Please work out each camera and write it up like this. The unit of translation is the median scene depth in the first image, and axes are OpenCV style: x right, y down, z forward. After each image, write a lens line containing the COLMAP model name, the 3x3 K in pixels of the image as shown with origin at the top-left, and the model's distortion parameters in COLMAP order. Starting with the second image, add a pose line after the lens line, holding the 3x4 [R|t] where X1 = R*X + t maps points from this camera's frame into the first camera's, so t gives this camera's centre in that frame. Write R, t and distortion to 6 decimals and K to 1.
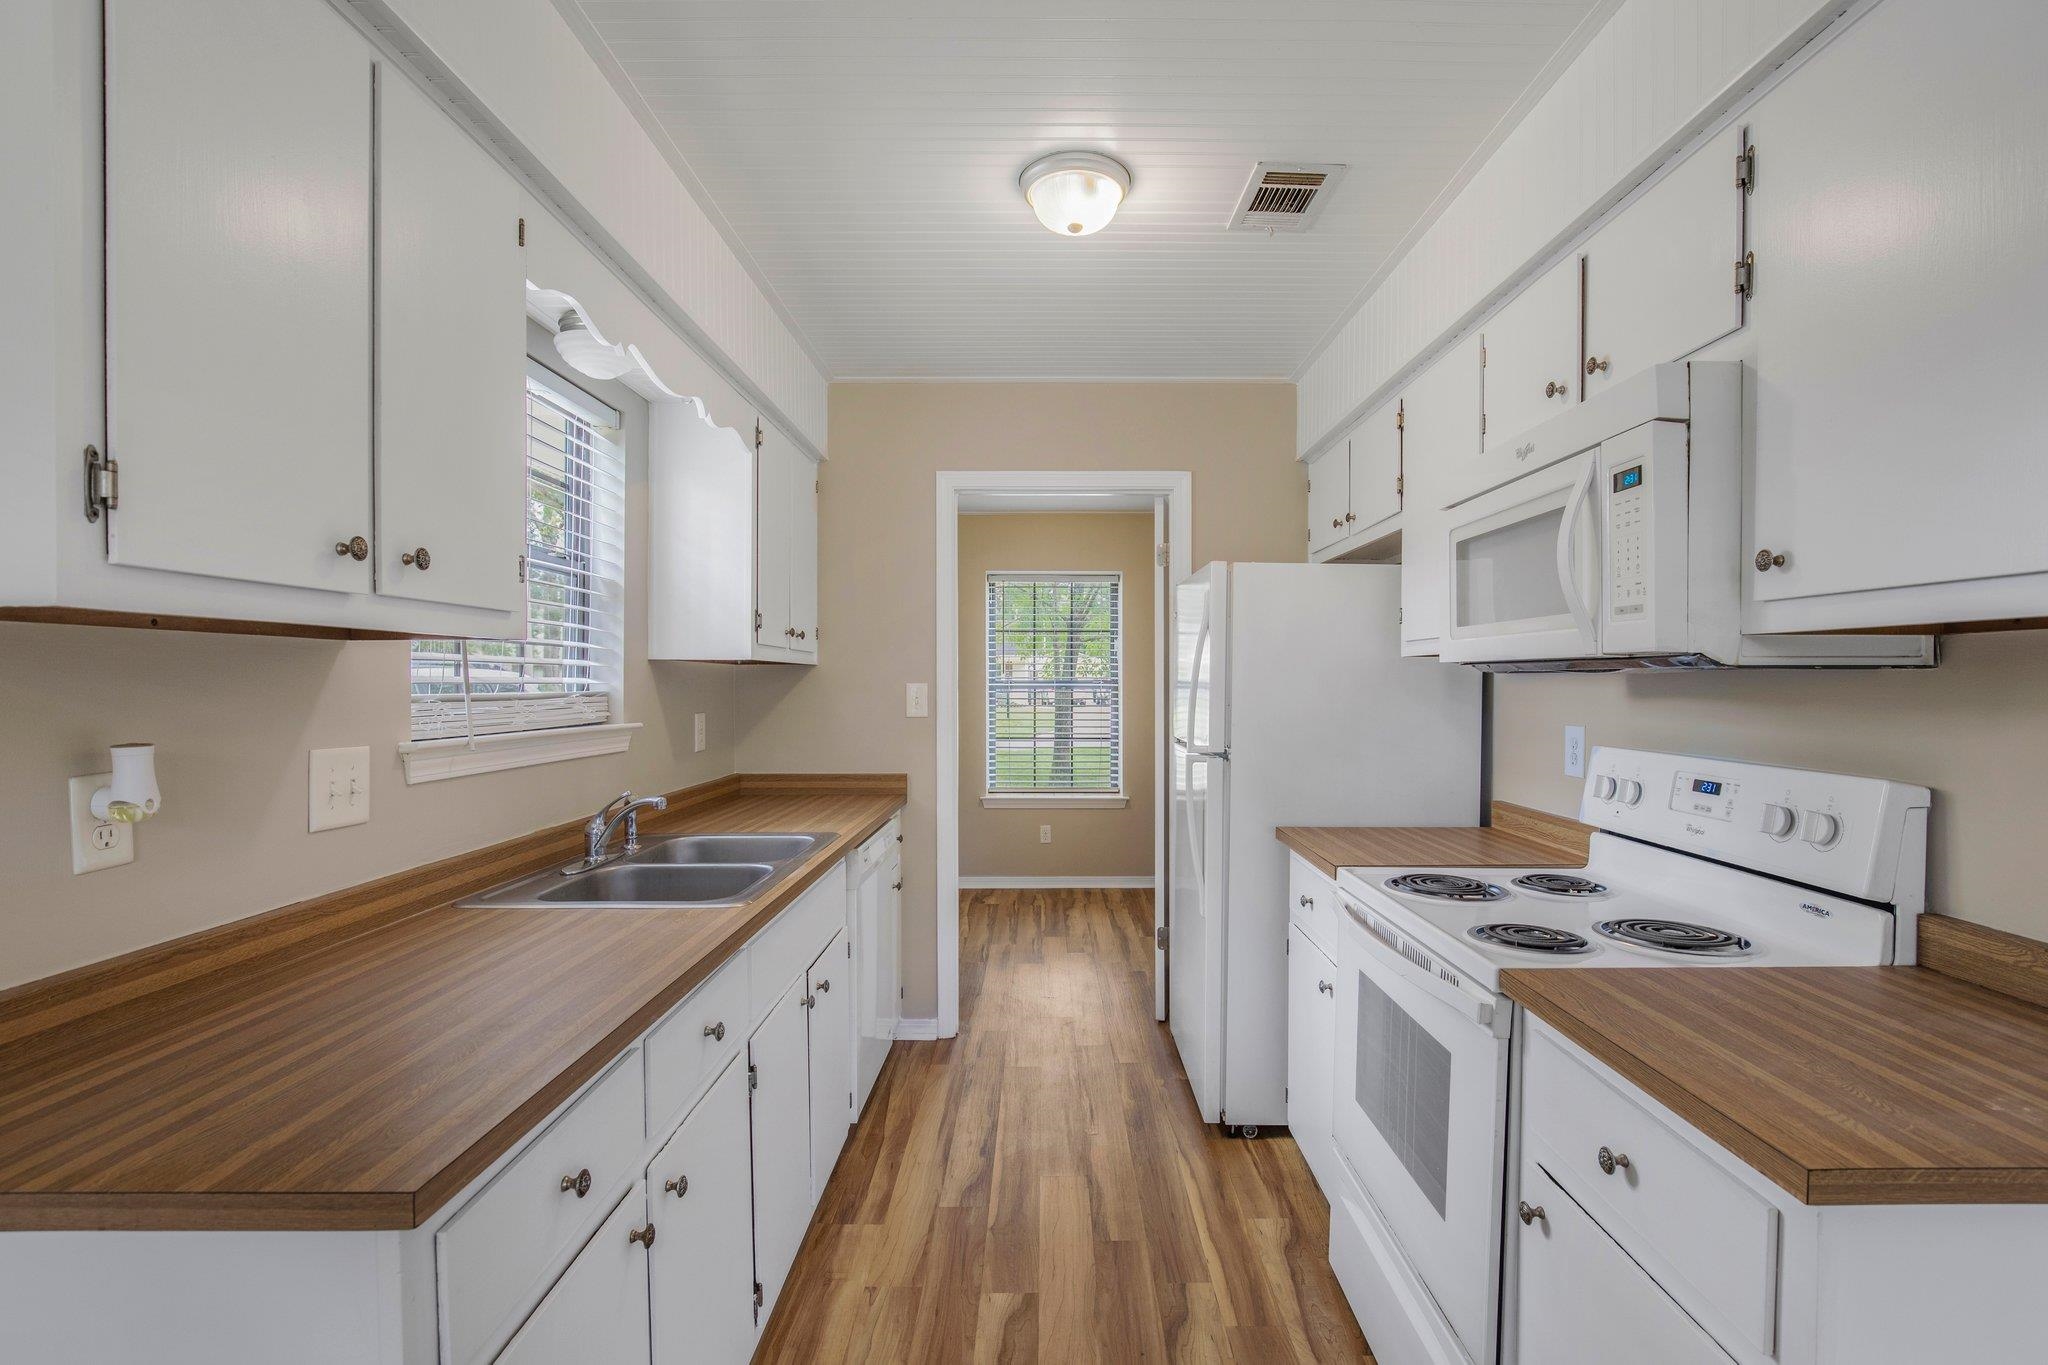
lens RADIAL K [[958.6, 0, 1030.8], [0, 958.6, 684.9], [0, 0, 1]] dist [-0.015337, 0.007454]
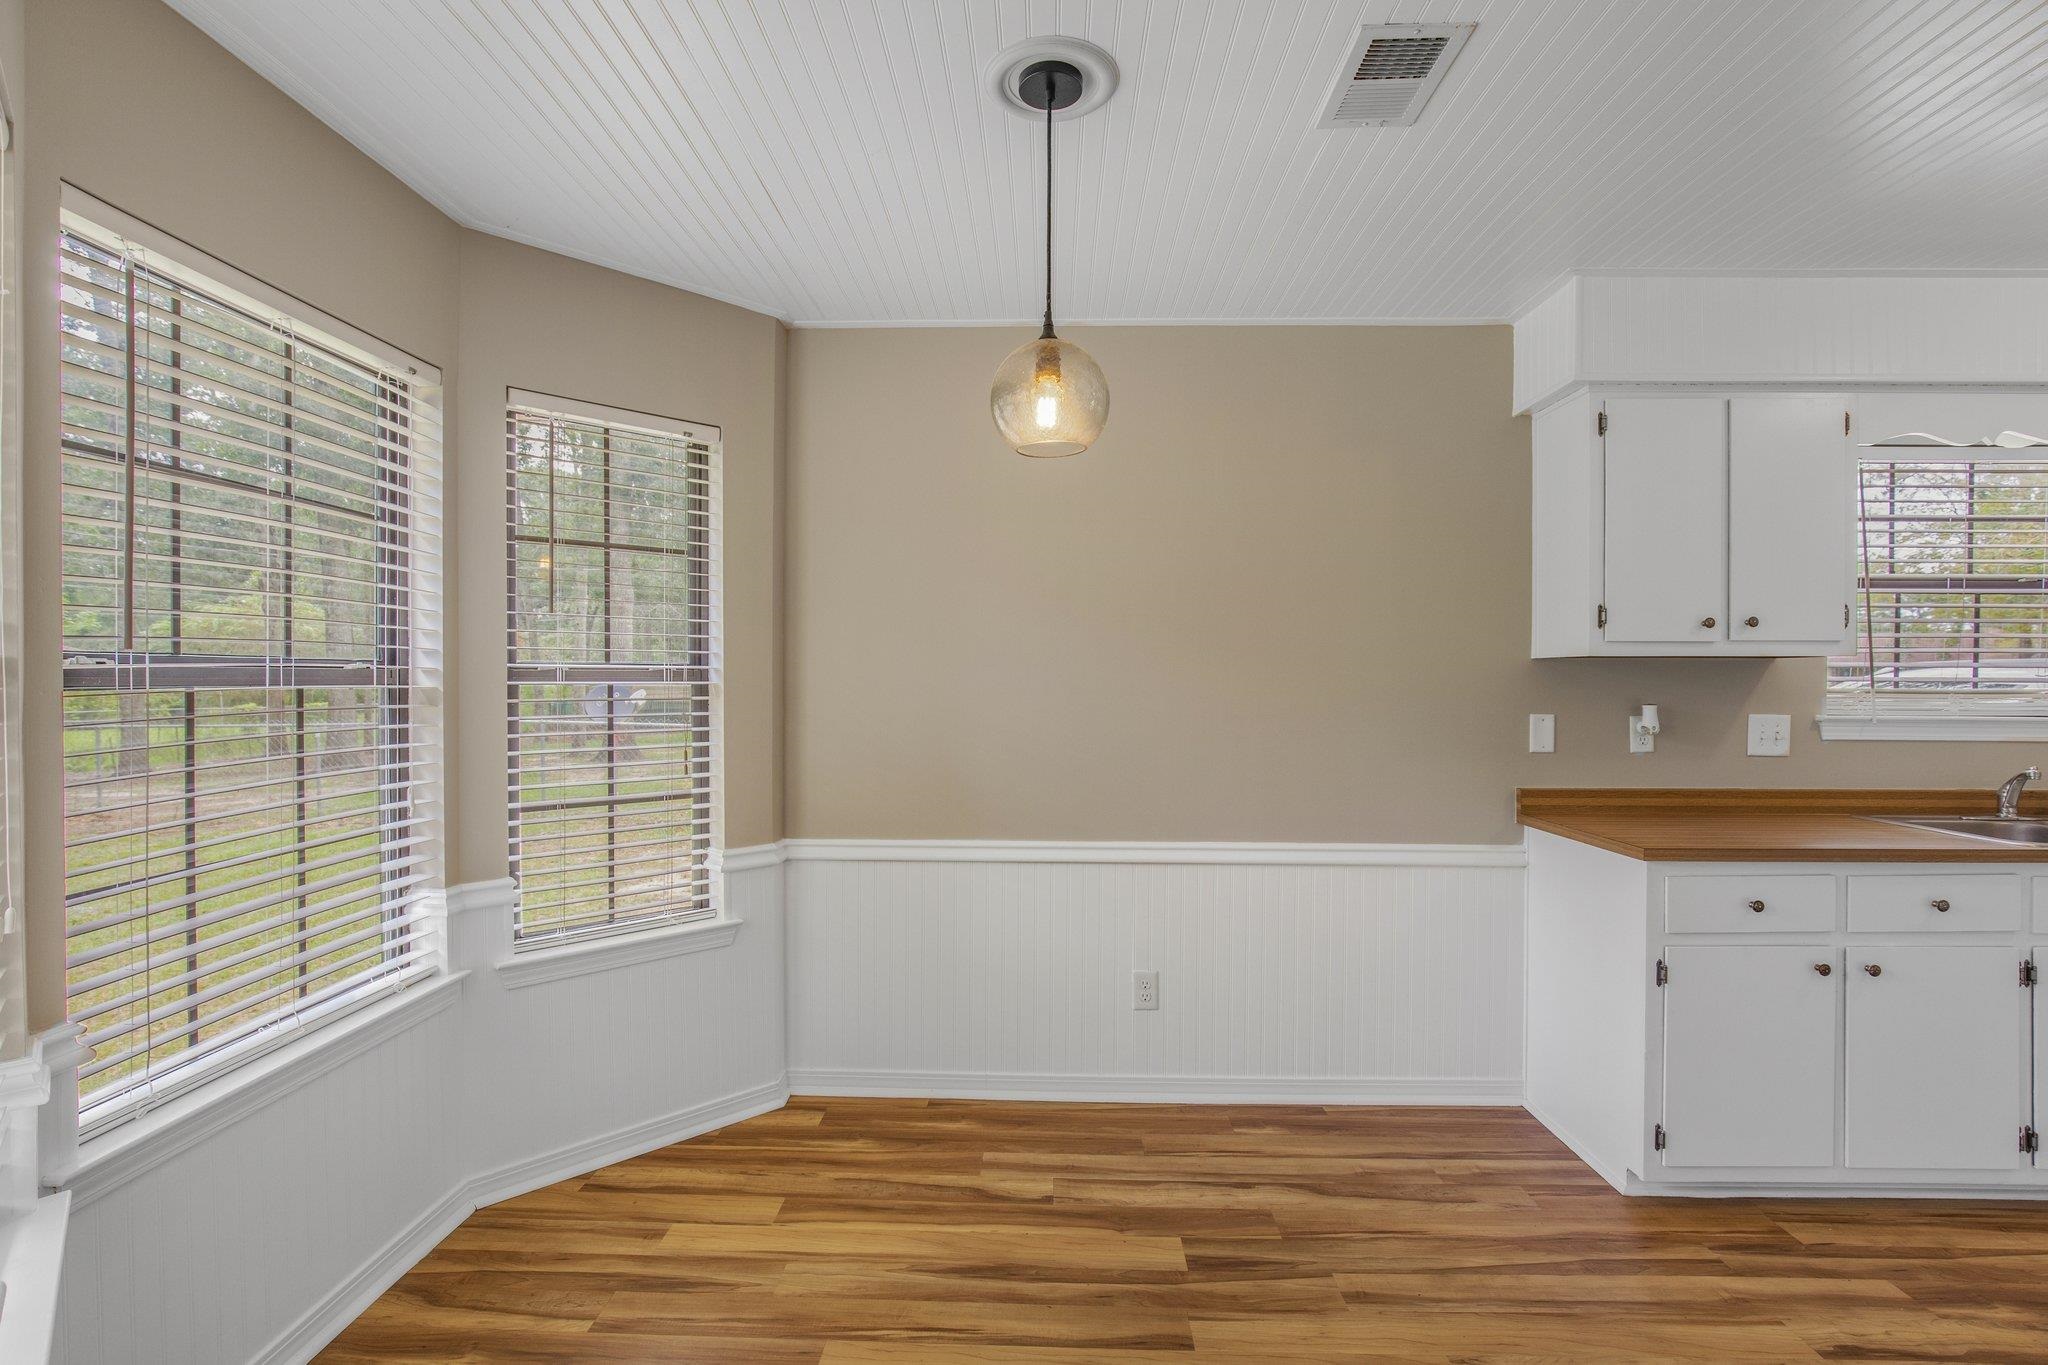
lens RADIAL K [[958.6, 0, 1030.8], [0, 958.6, 684.9], [0, 0, 1]] dist [-0.015337, 0.007454]
pose [[0.002878, 0.011033, -0.999935, 0.686674], [-0.008995, 0.999899, 0.011007, -0.000750], [0.999955, 0.008962, 0.002977, -0.283123]]
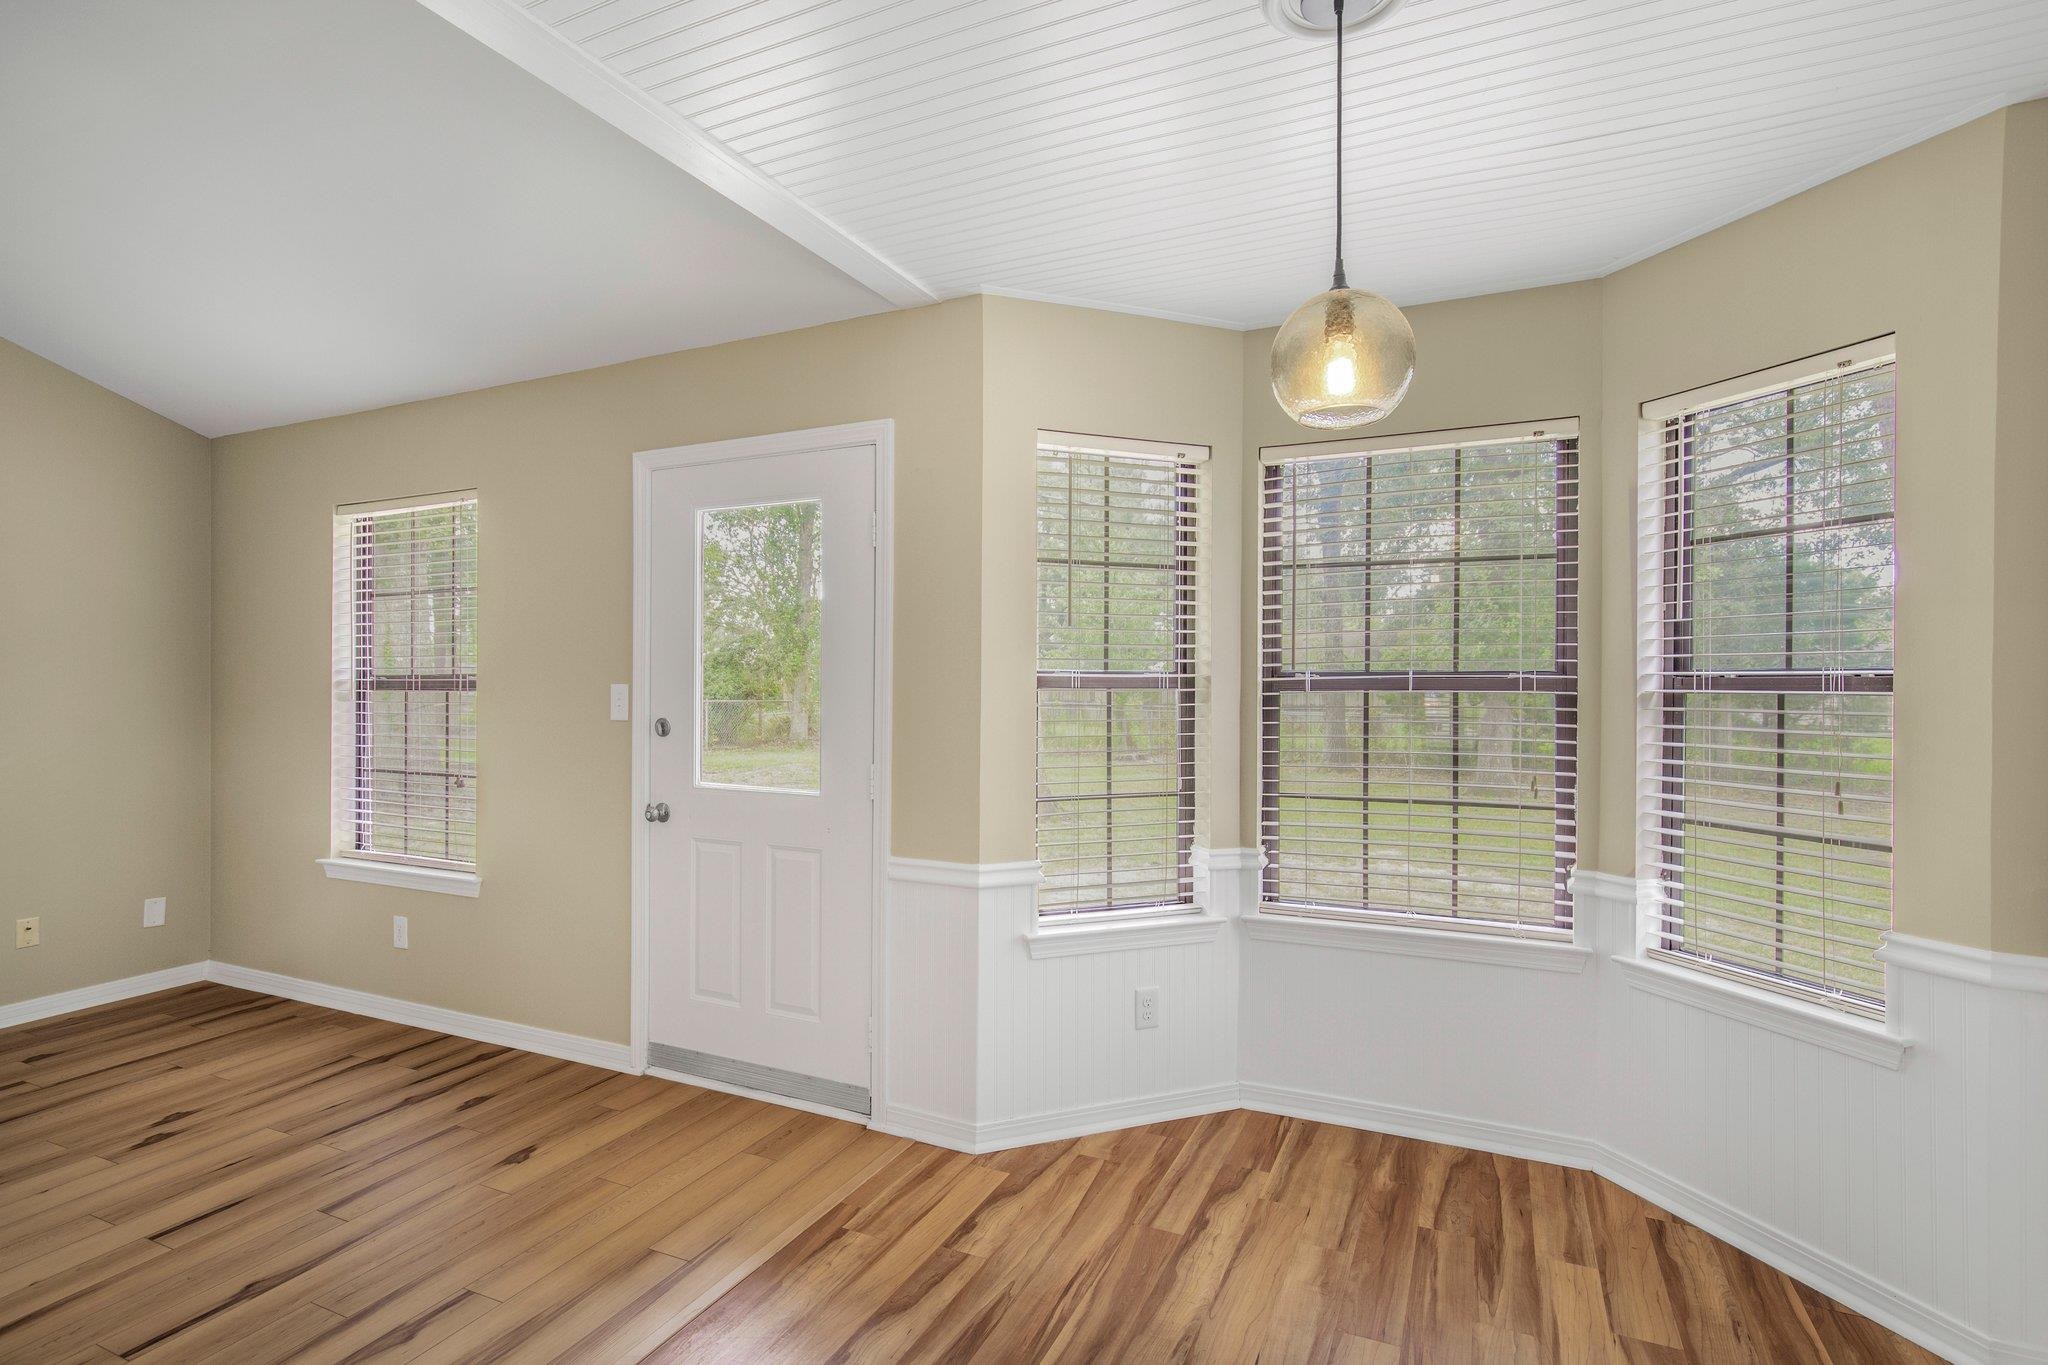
lens RADIAL K [[1035.9, 0, 1019.6], [0, 1035.9, 687.2], [0, 0, 1]] dist [0.001477, 0.001036]
pose [[-0.910199, -0.002464, 0.414165, -0.055934], [0.000815, 0.999970, 0.007740, -0.000047], [-0.414171, 0.007382, -0.910169, 0.368125]]
